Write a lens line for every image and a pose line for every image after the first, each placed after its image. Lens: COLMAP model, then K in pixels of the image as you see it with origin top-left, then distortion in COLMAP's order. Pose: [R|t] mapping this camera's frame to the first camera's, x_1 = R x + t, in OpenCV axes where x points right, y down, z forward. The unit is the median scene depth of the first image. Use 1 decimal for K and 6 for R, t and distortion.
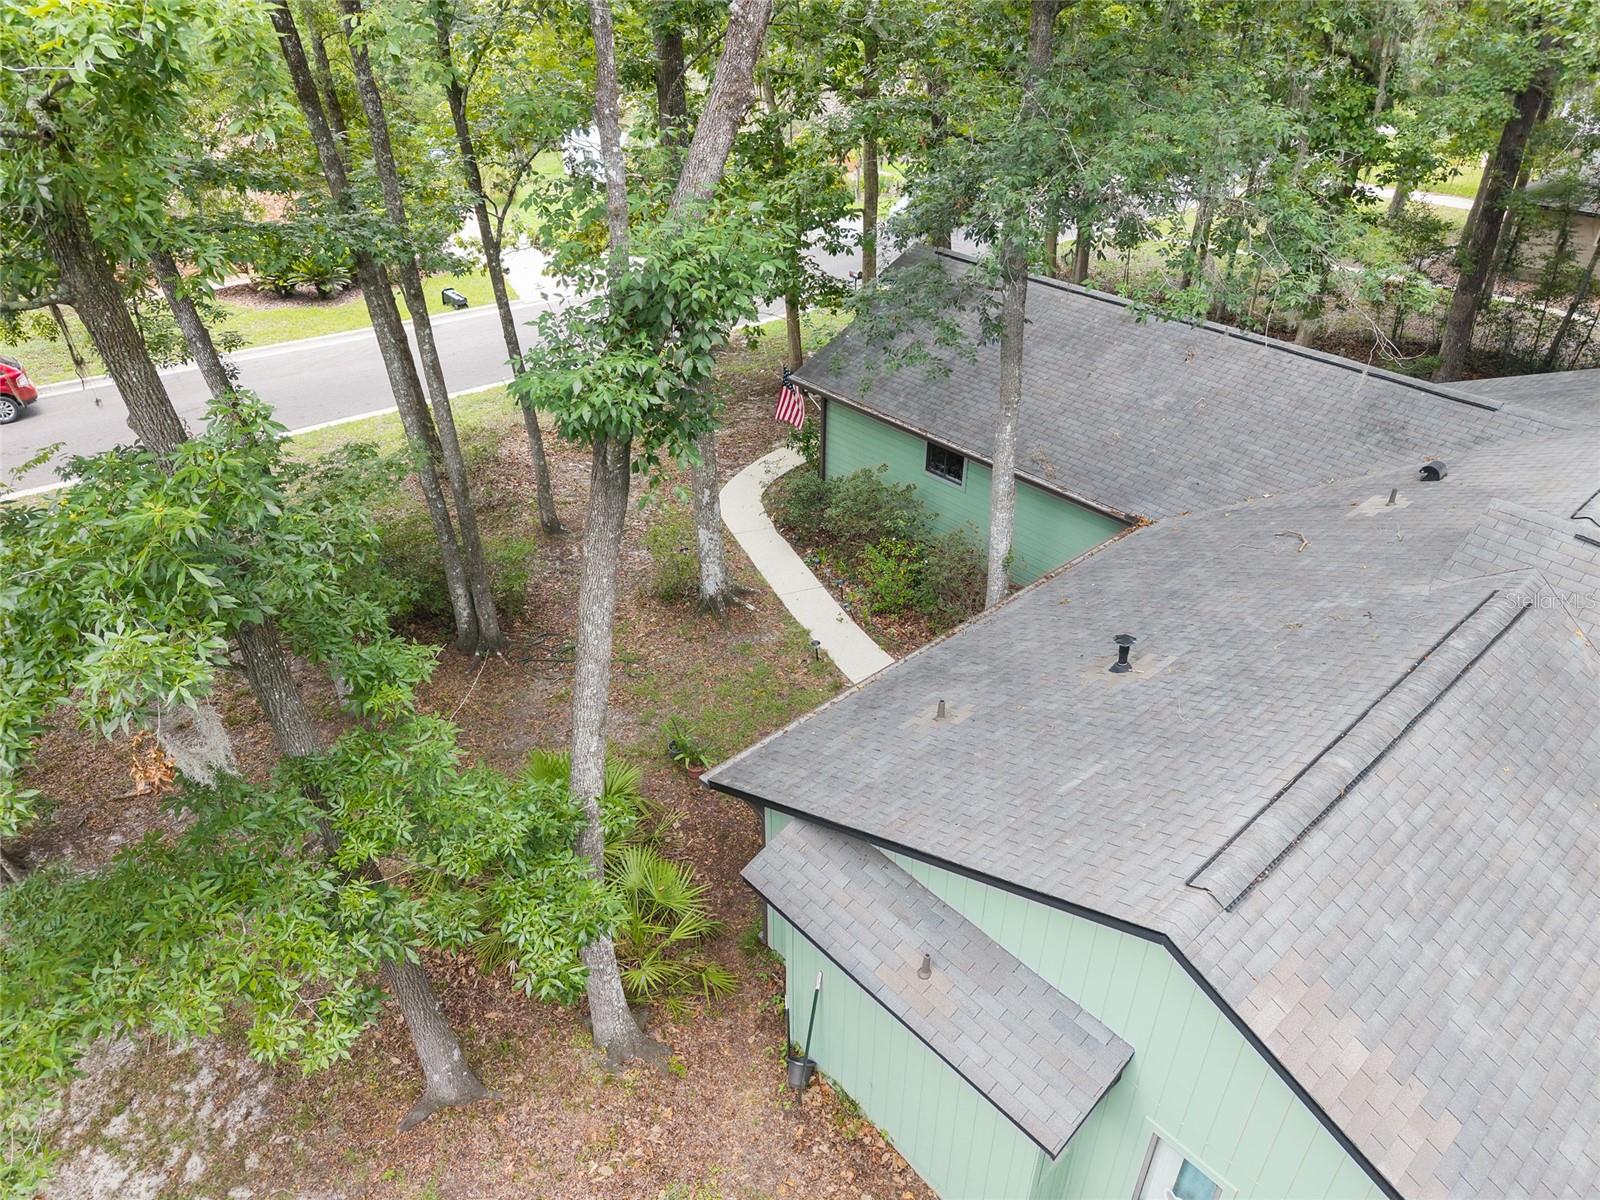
lens RADIAL K [[1074.5, 0, 798.8], [0, 1074.5, 598.5], [0, 0, 1]] dist [0.052963, -0.049746]
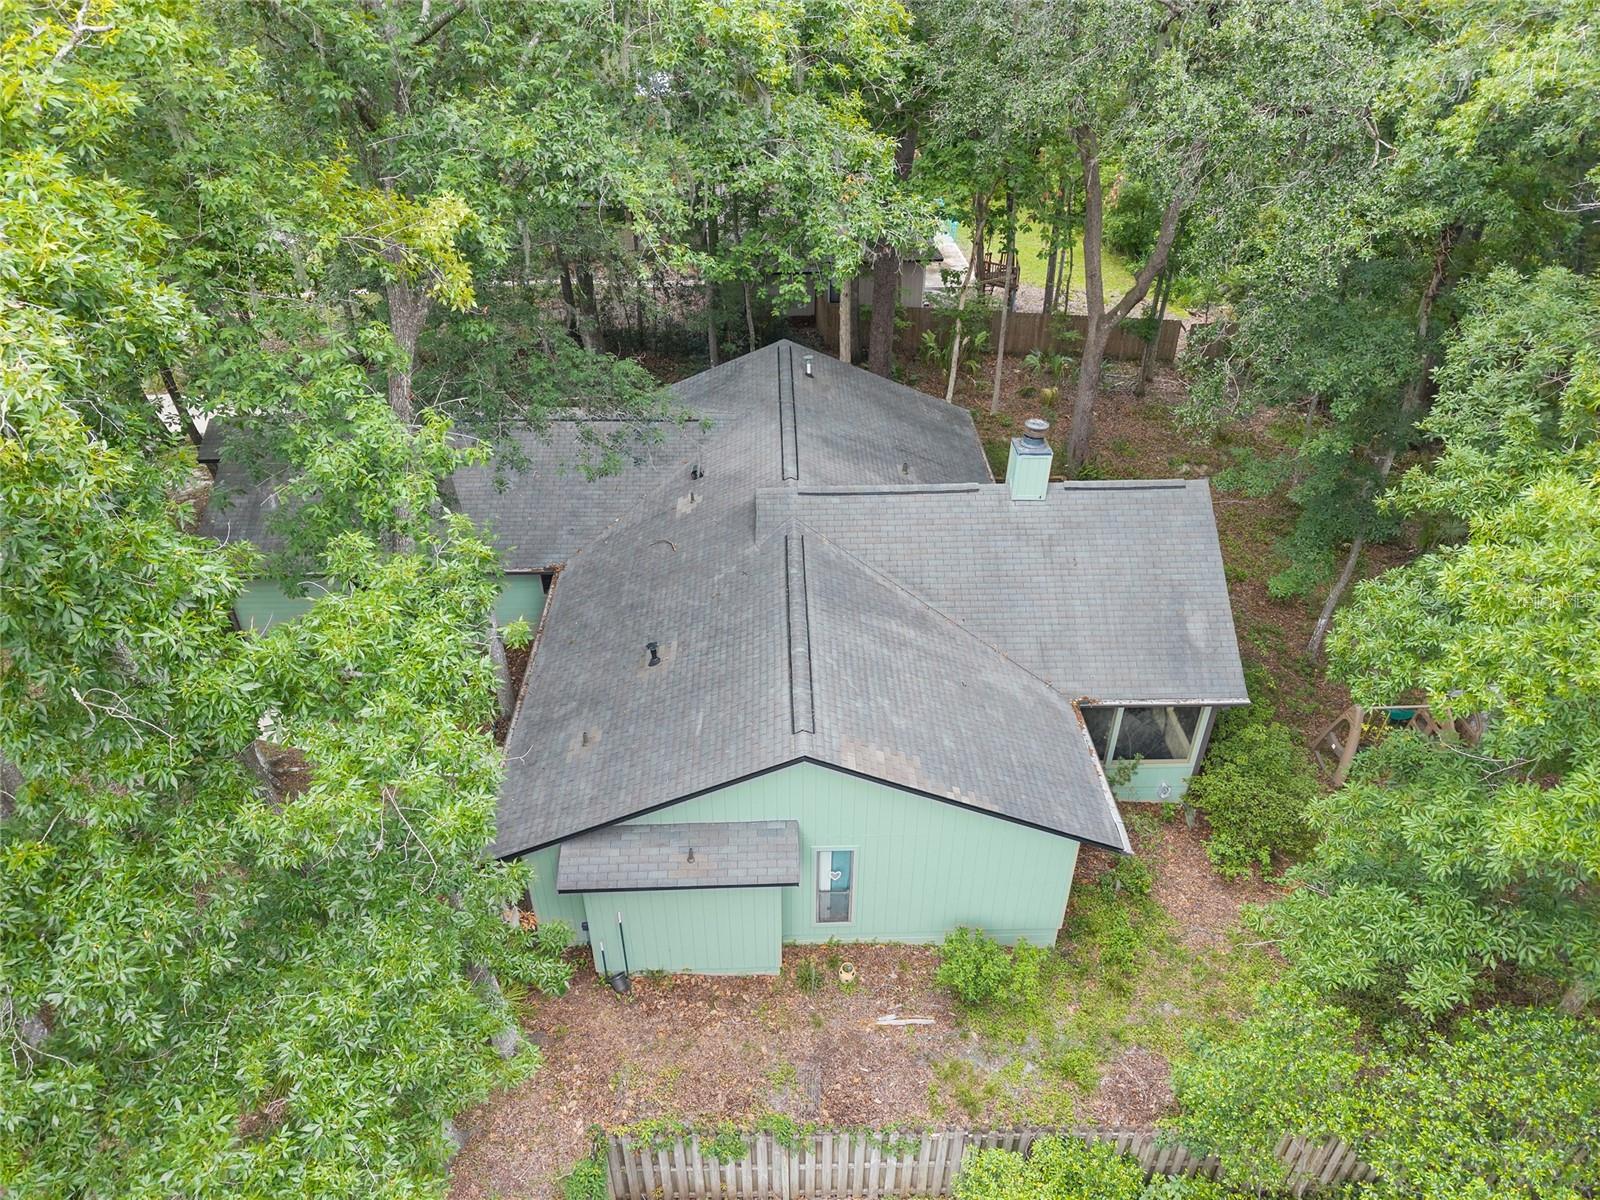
lens RADIAL K [[1074.5, 0, 798.8], [0, 1074.5, 598.5], [0, 0, 1]] dist [0.052963, -0.049746]
pose [[0.646031, -0.441027, 0.623009, -0.685807], [0.419363, 0.887048, 0.193081, -0.309282], [-0.637793, 0.136530, 0.758010, -0.534819]]
